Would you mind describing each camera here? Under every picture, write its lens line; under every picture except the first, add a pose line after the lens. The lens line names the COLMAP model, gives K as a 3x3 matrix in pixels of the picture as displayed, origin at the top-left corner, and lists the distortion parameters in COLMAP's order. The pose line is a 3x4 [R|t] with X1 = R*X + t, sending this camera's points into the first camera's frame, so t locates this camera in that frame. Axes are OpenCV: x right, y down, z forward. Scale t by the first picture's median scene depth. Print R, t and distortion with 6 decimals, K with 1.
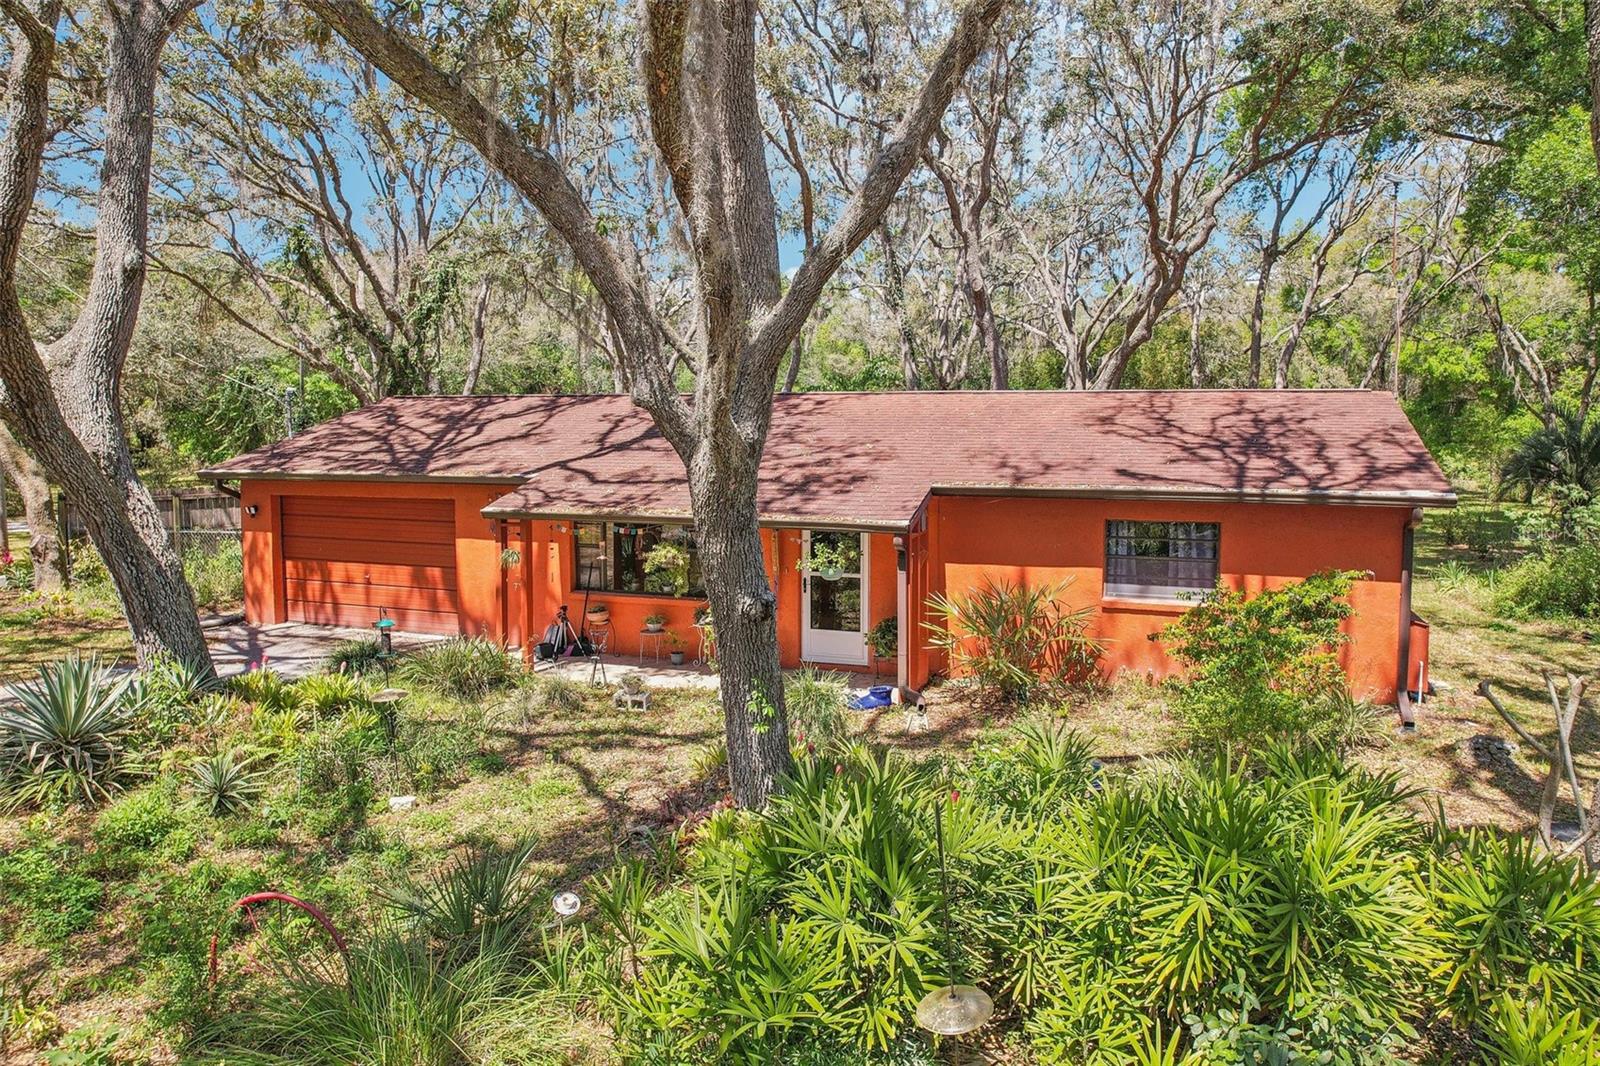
lens RADIAL K [[1014.6, 0, 802.6], [0, 1014.6, 529.4], [0, 0, 1]] dist [-0.027882, -0.000402]
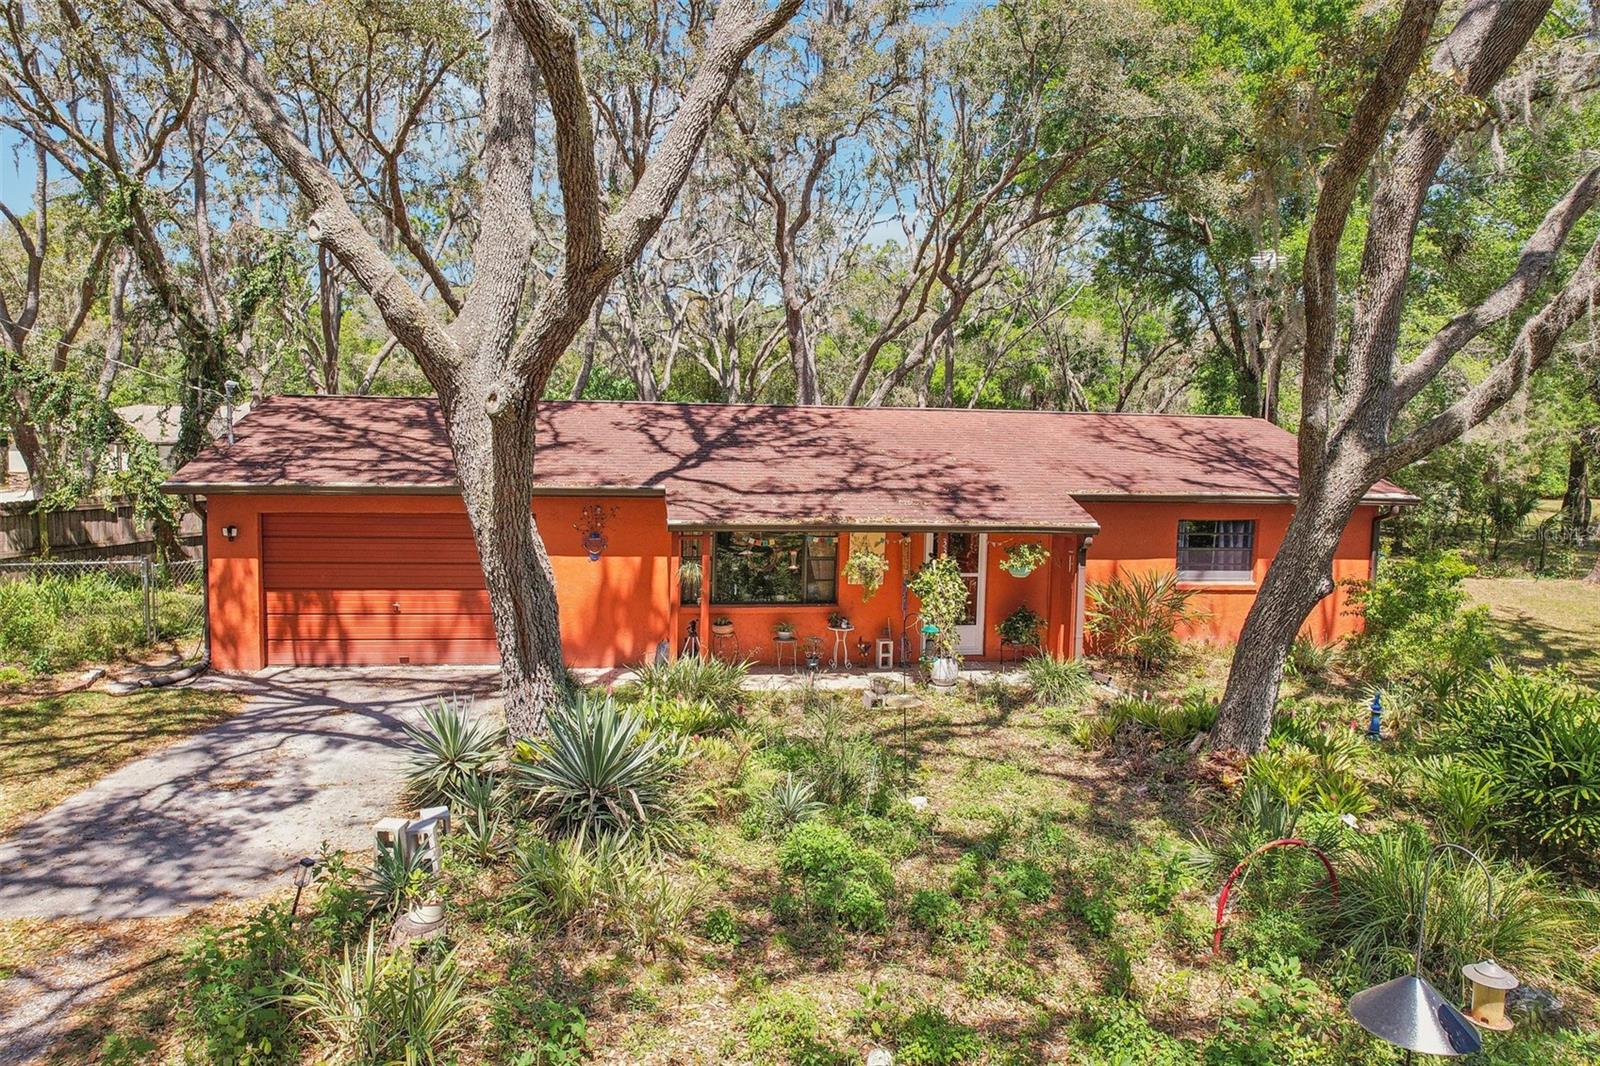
lens RADIAL K [[1014.6, 0, 805.7], [0, 1014.6, 536.6], [0, 0, 1]] dist [-0.027882, -0.000402]
pose [[0.891868, -0.028762, 0.451380, -0.612278], [0.029172, 0.999556, 0.006053, -0.008300], [-0.451354, 0.007769, 0.892311, 0.078596]]
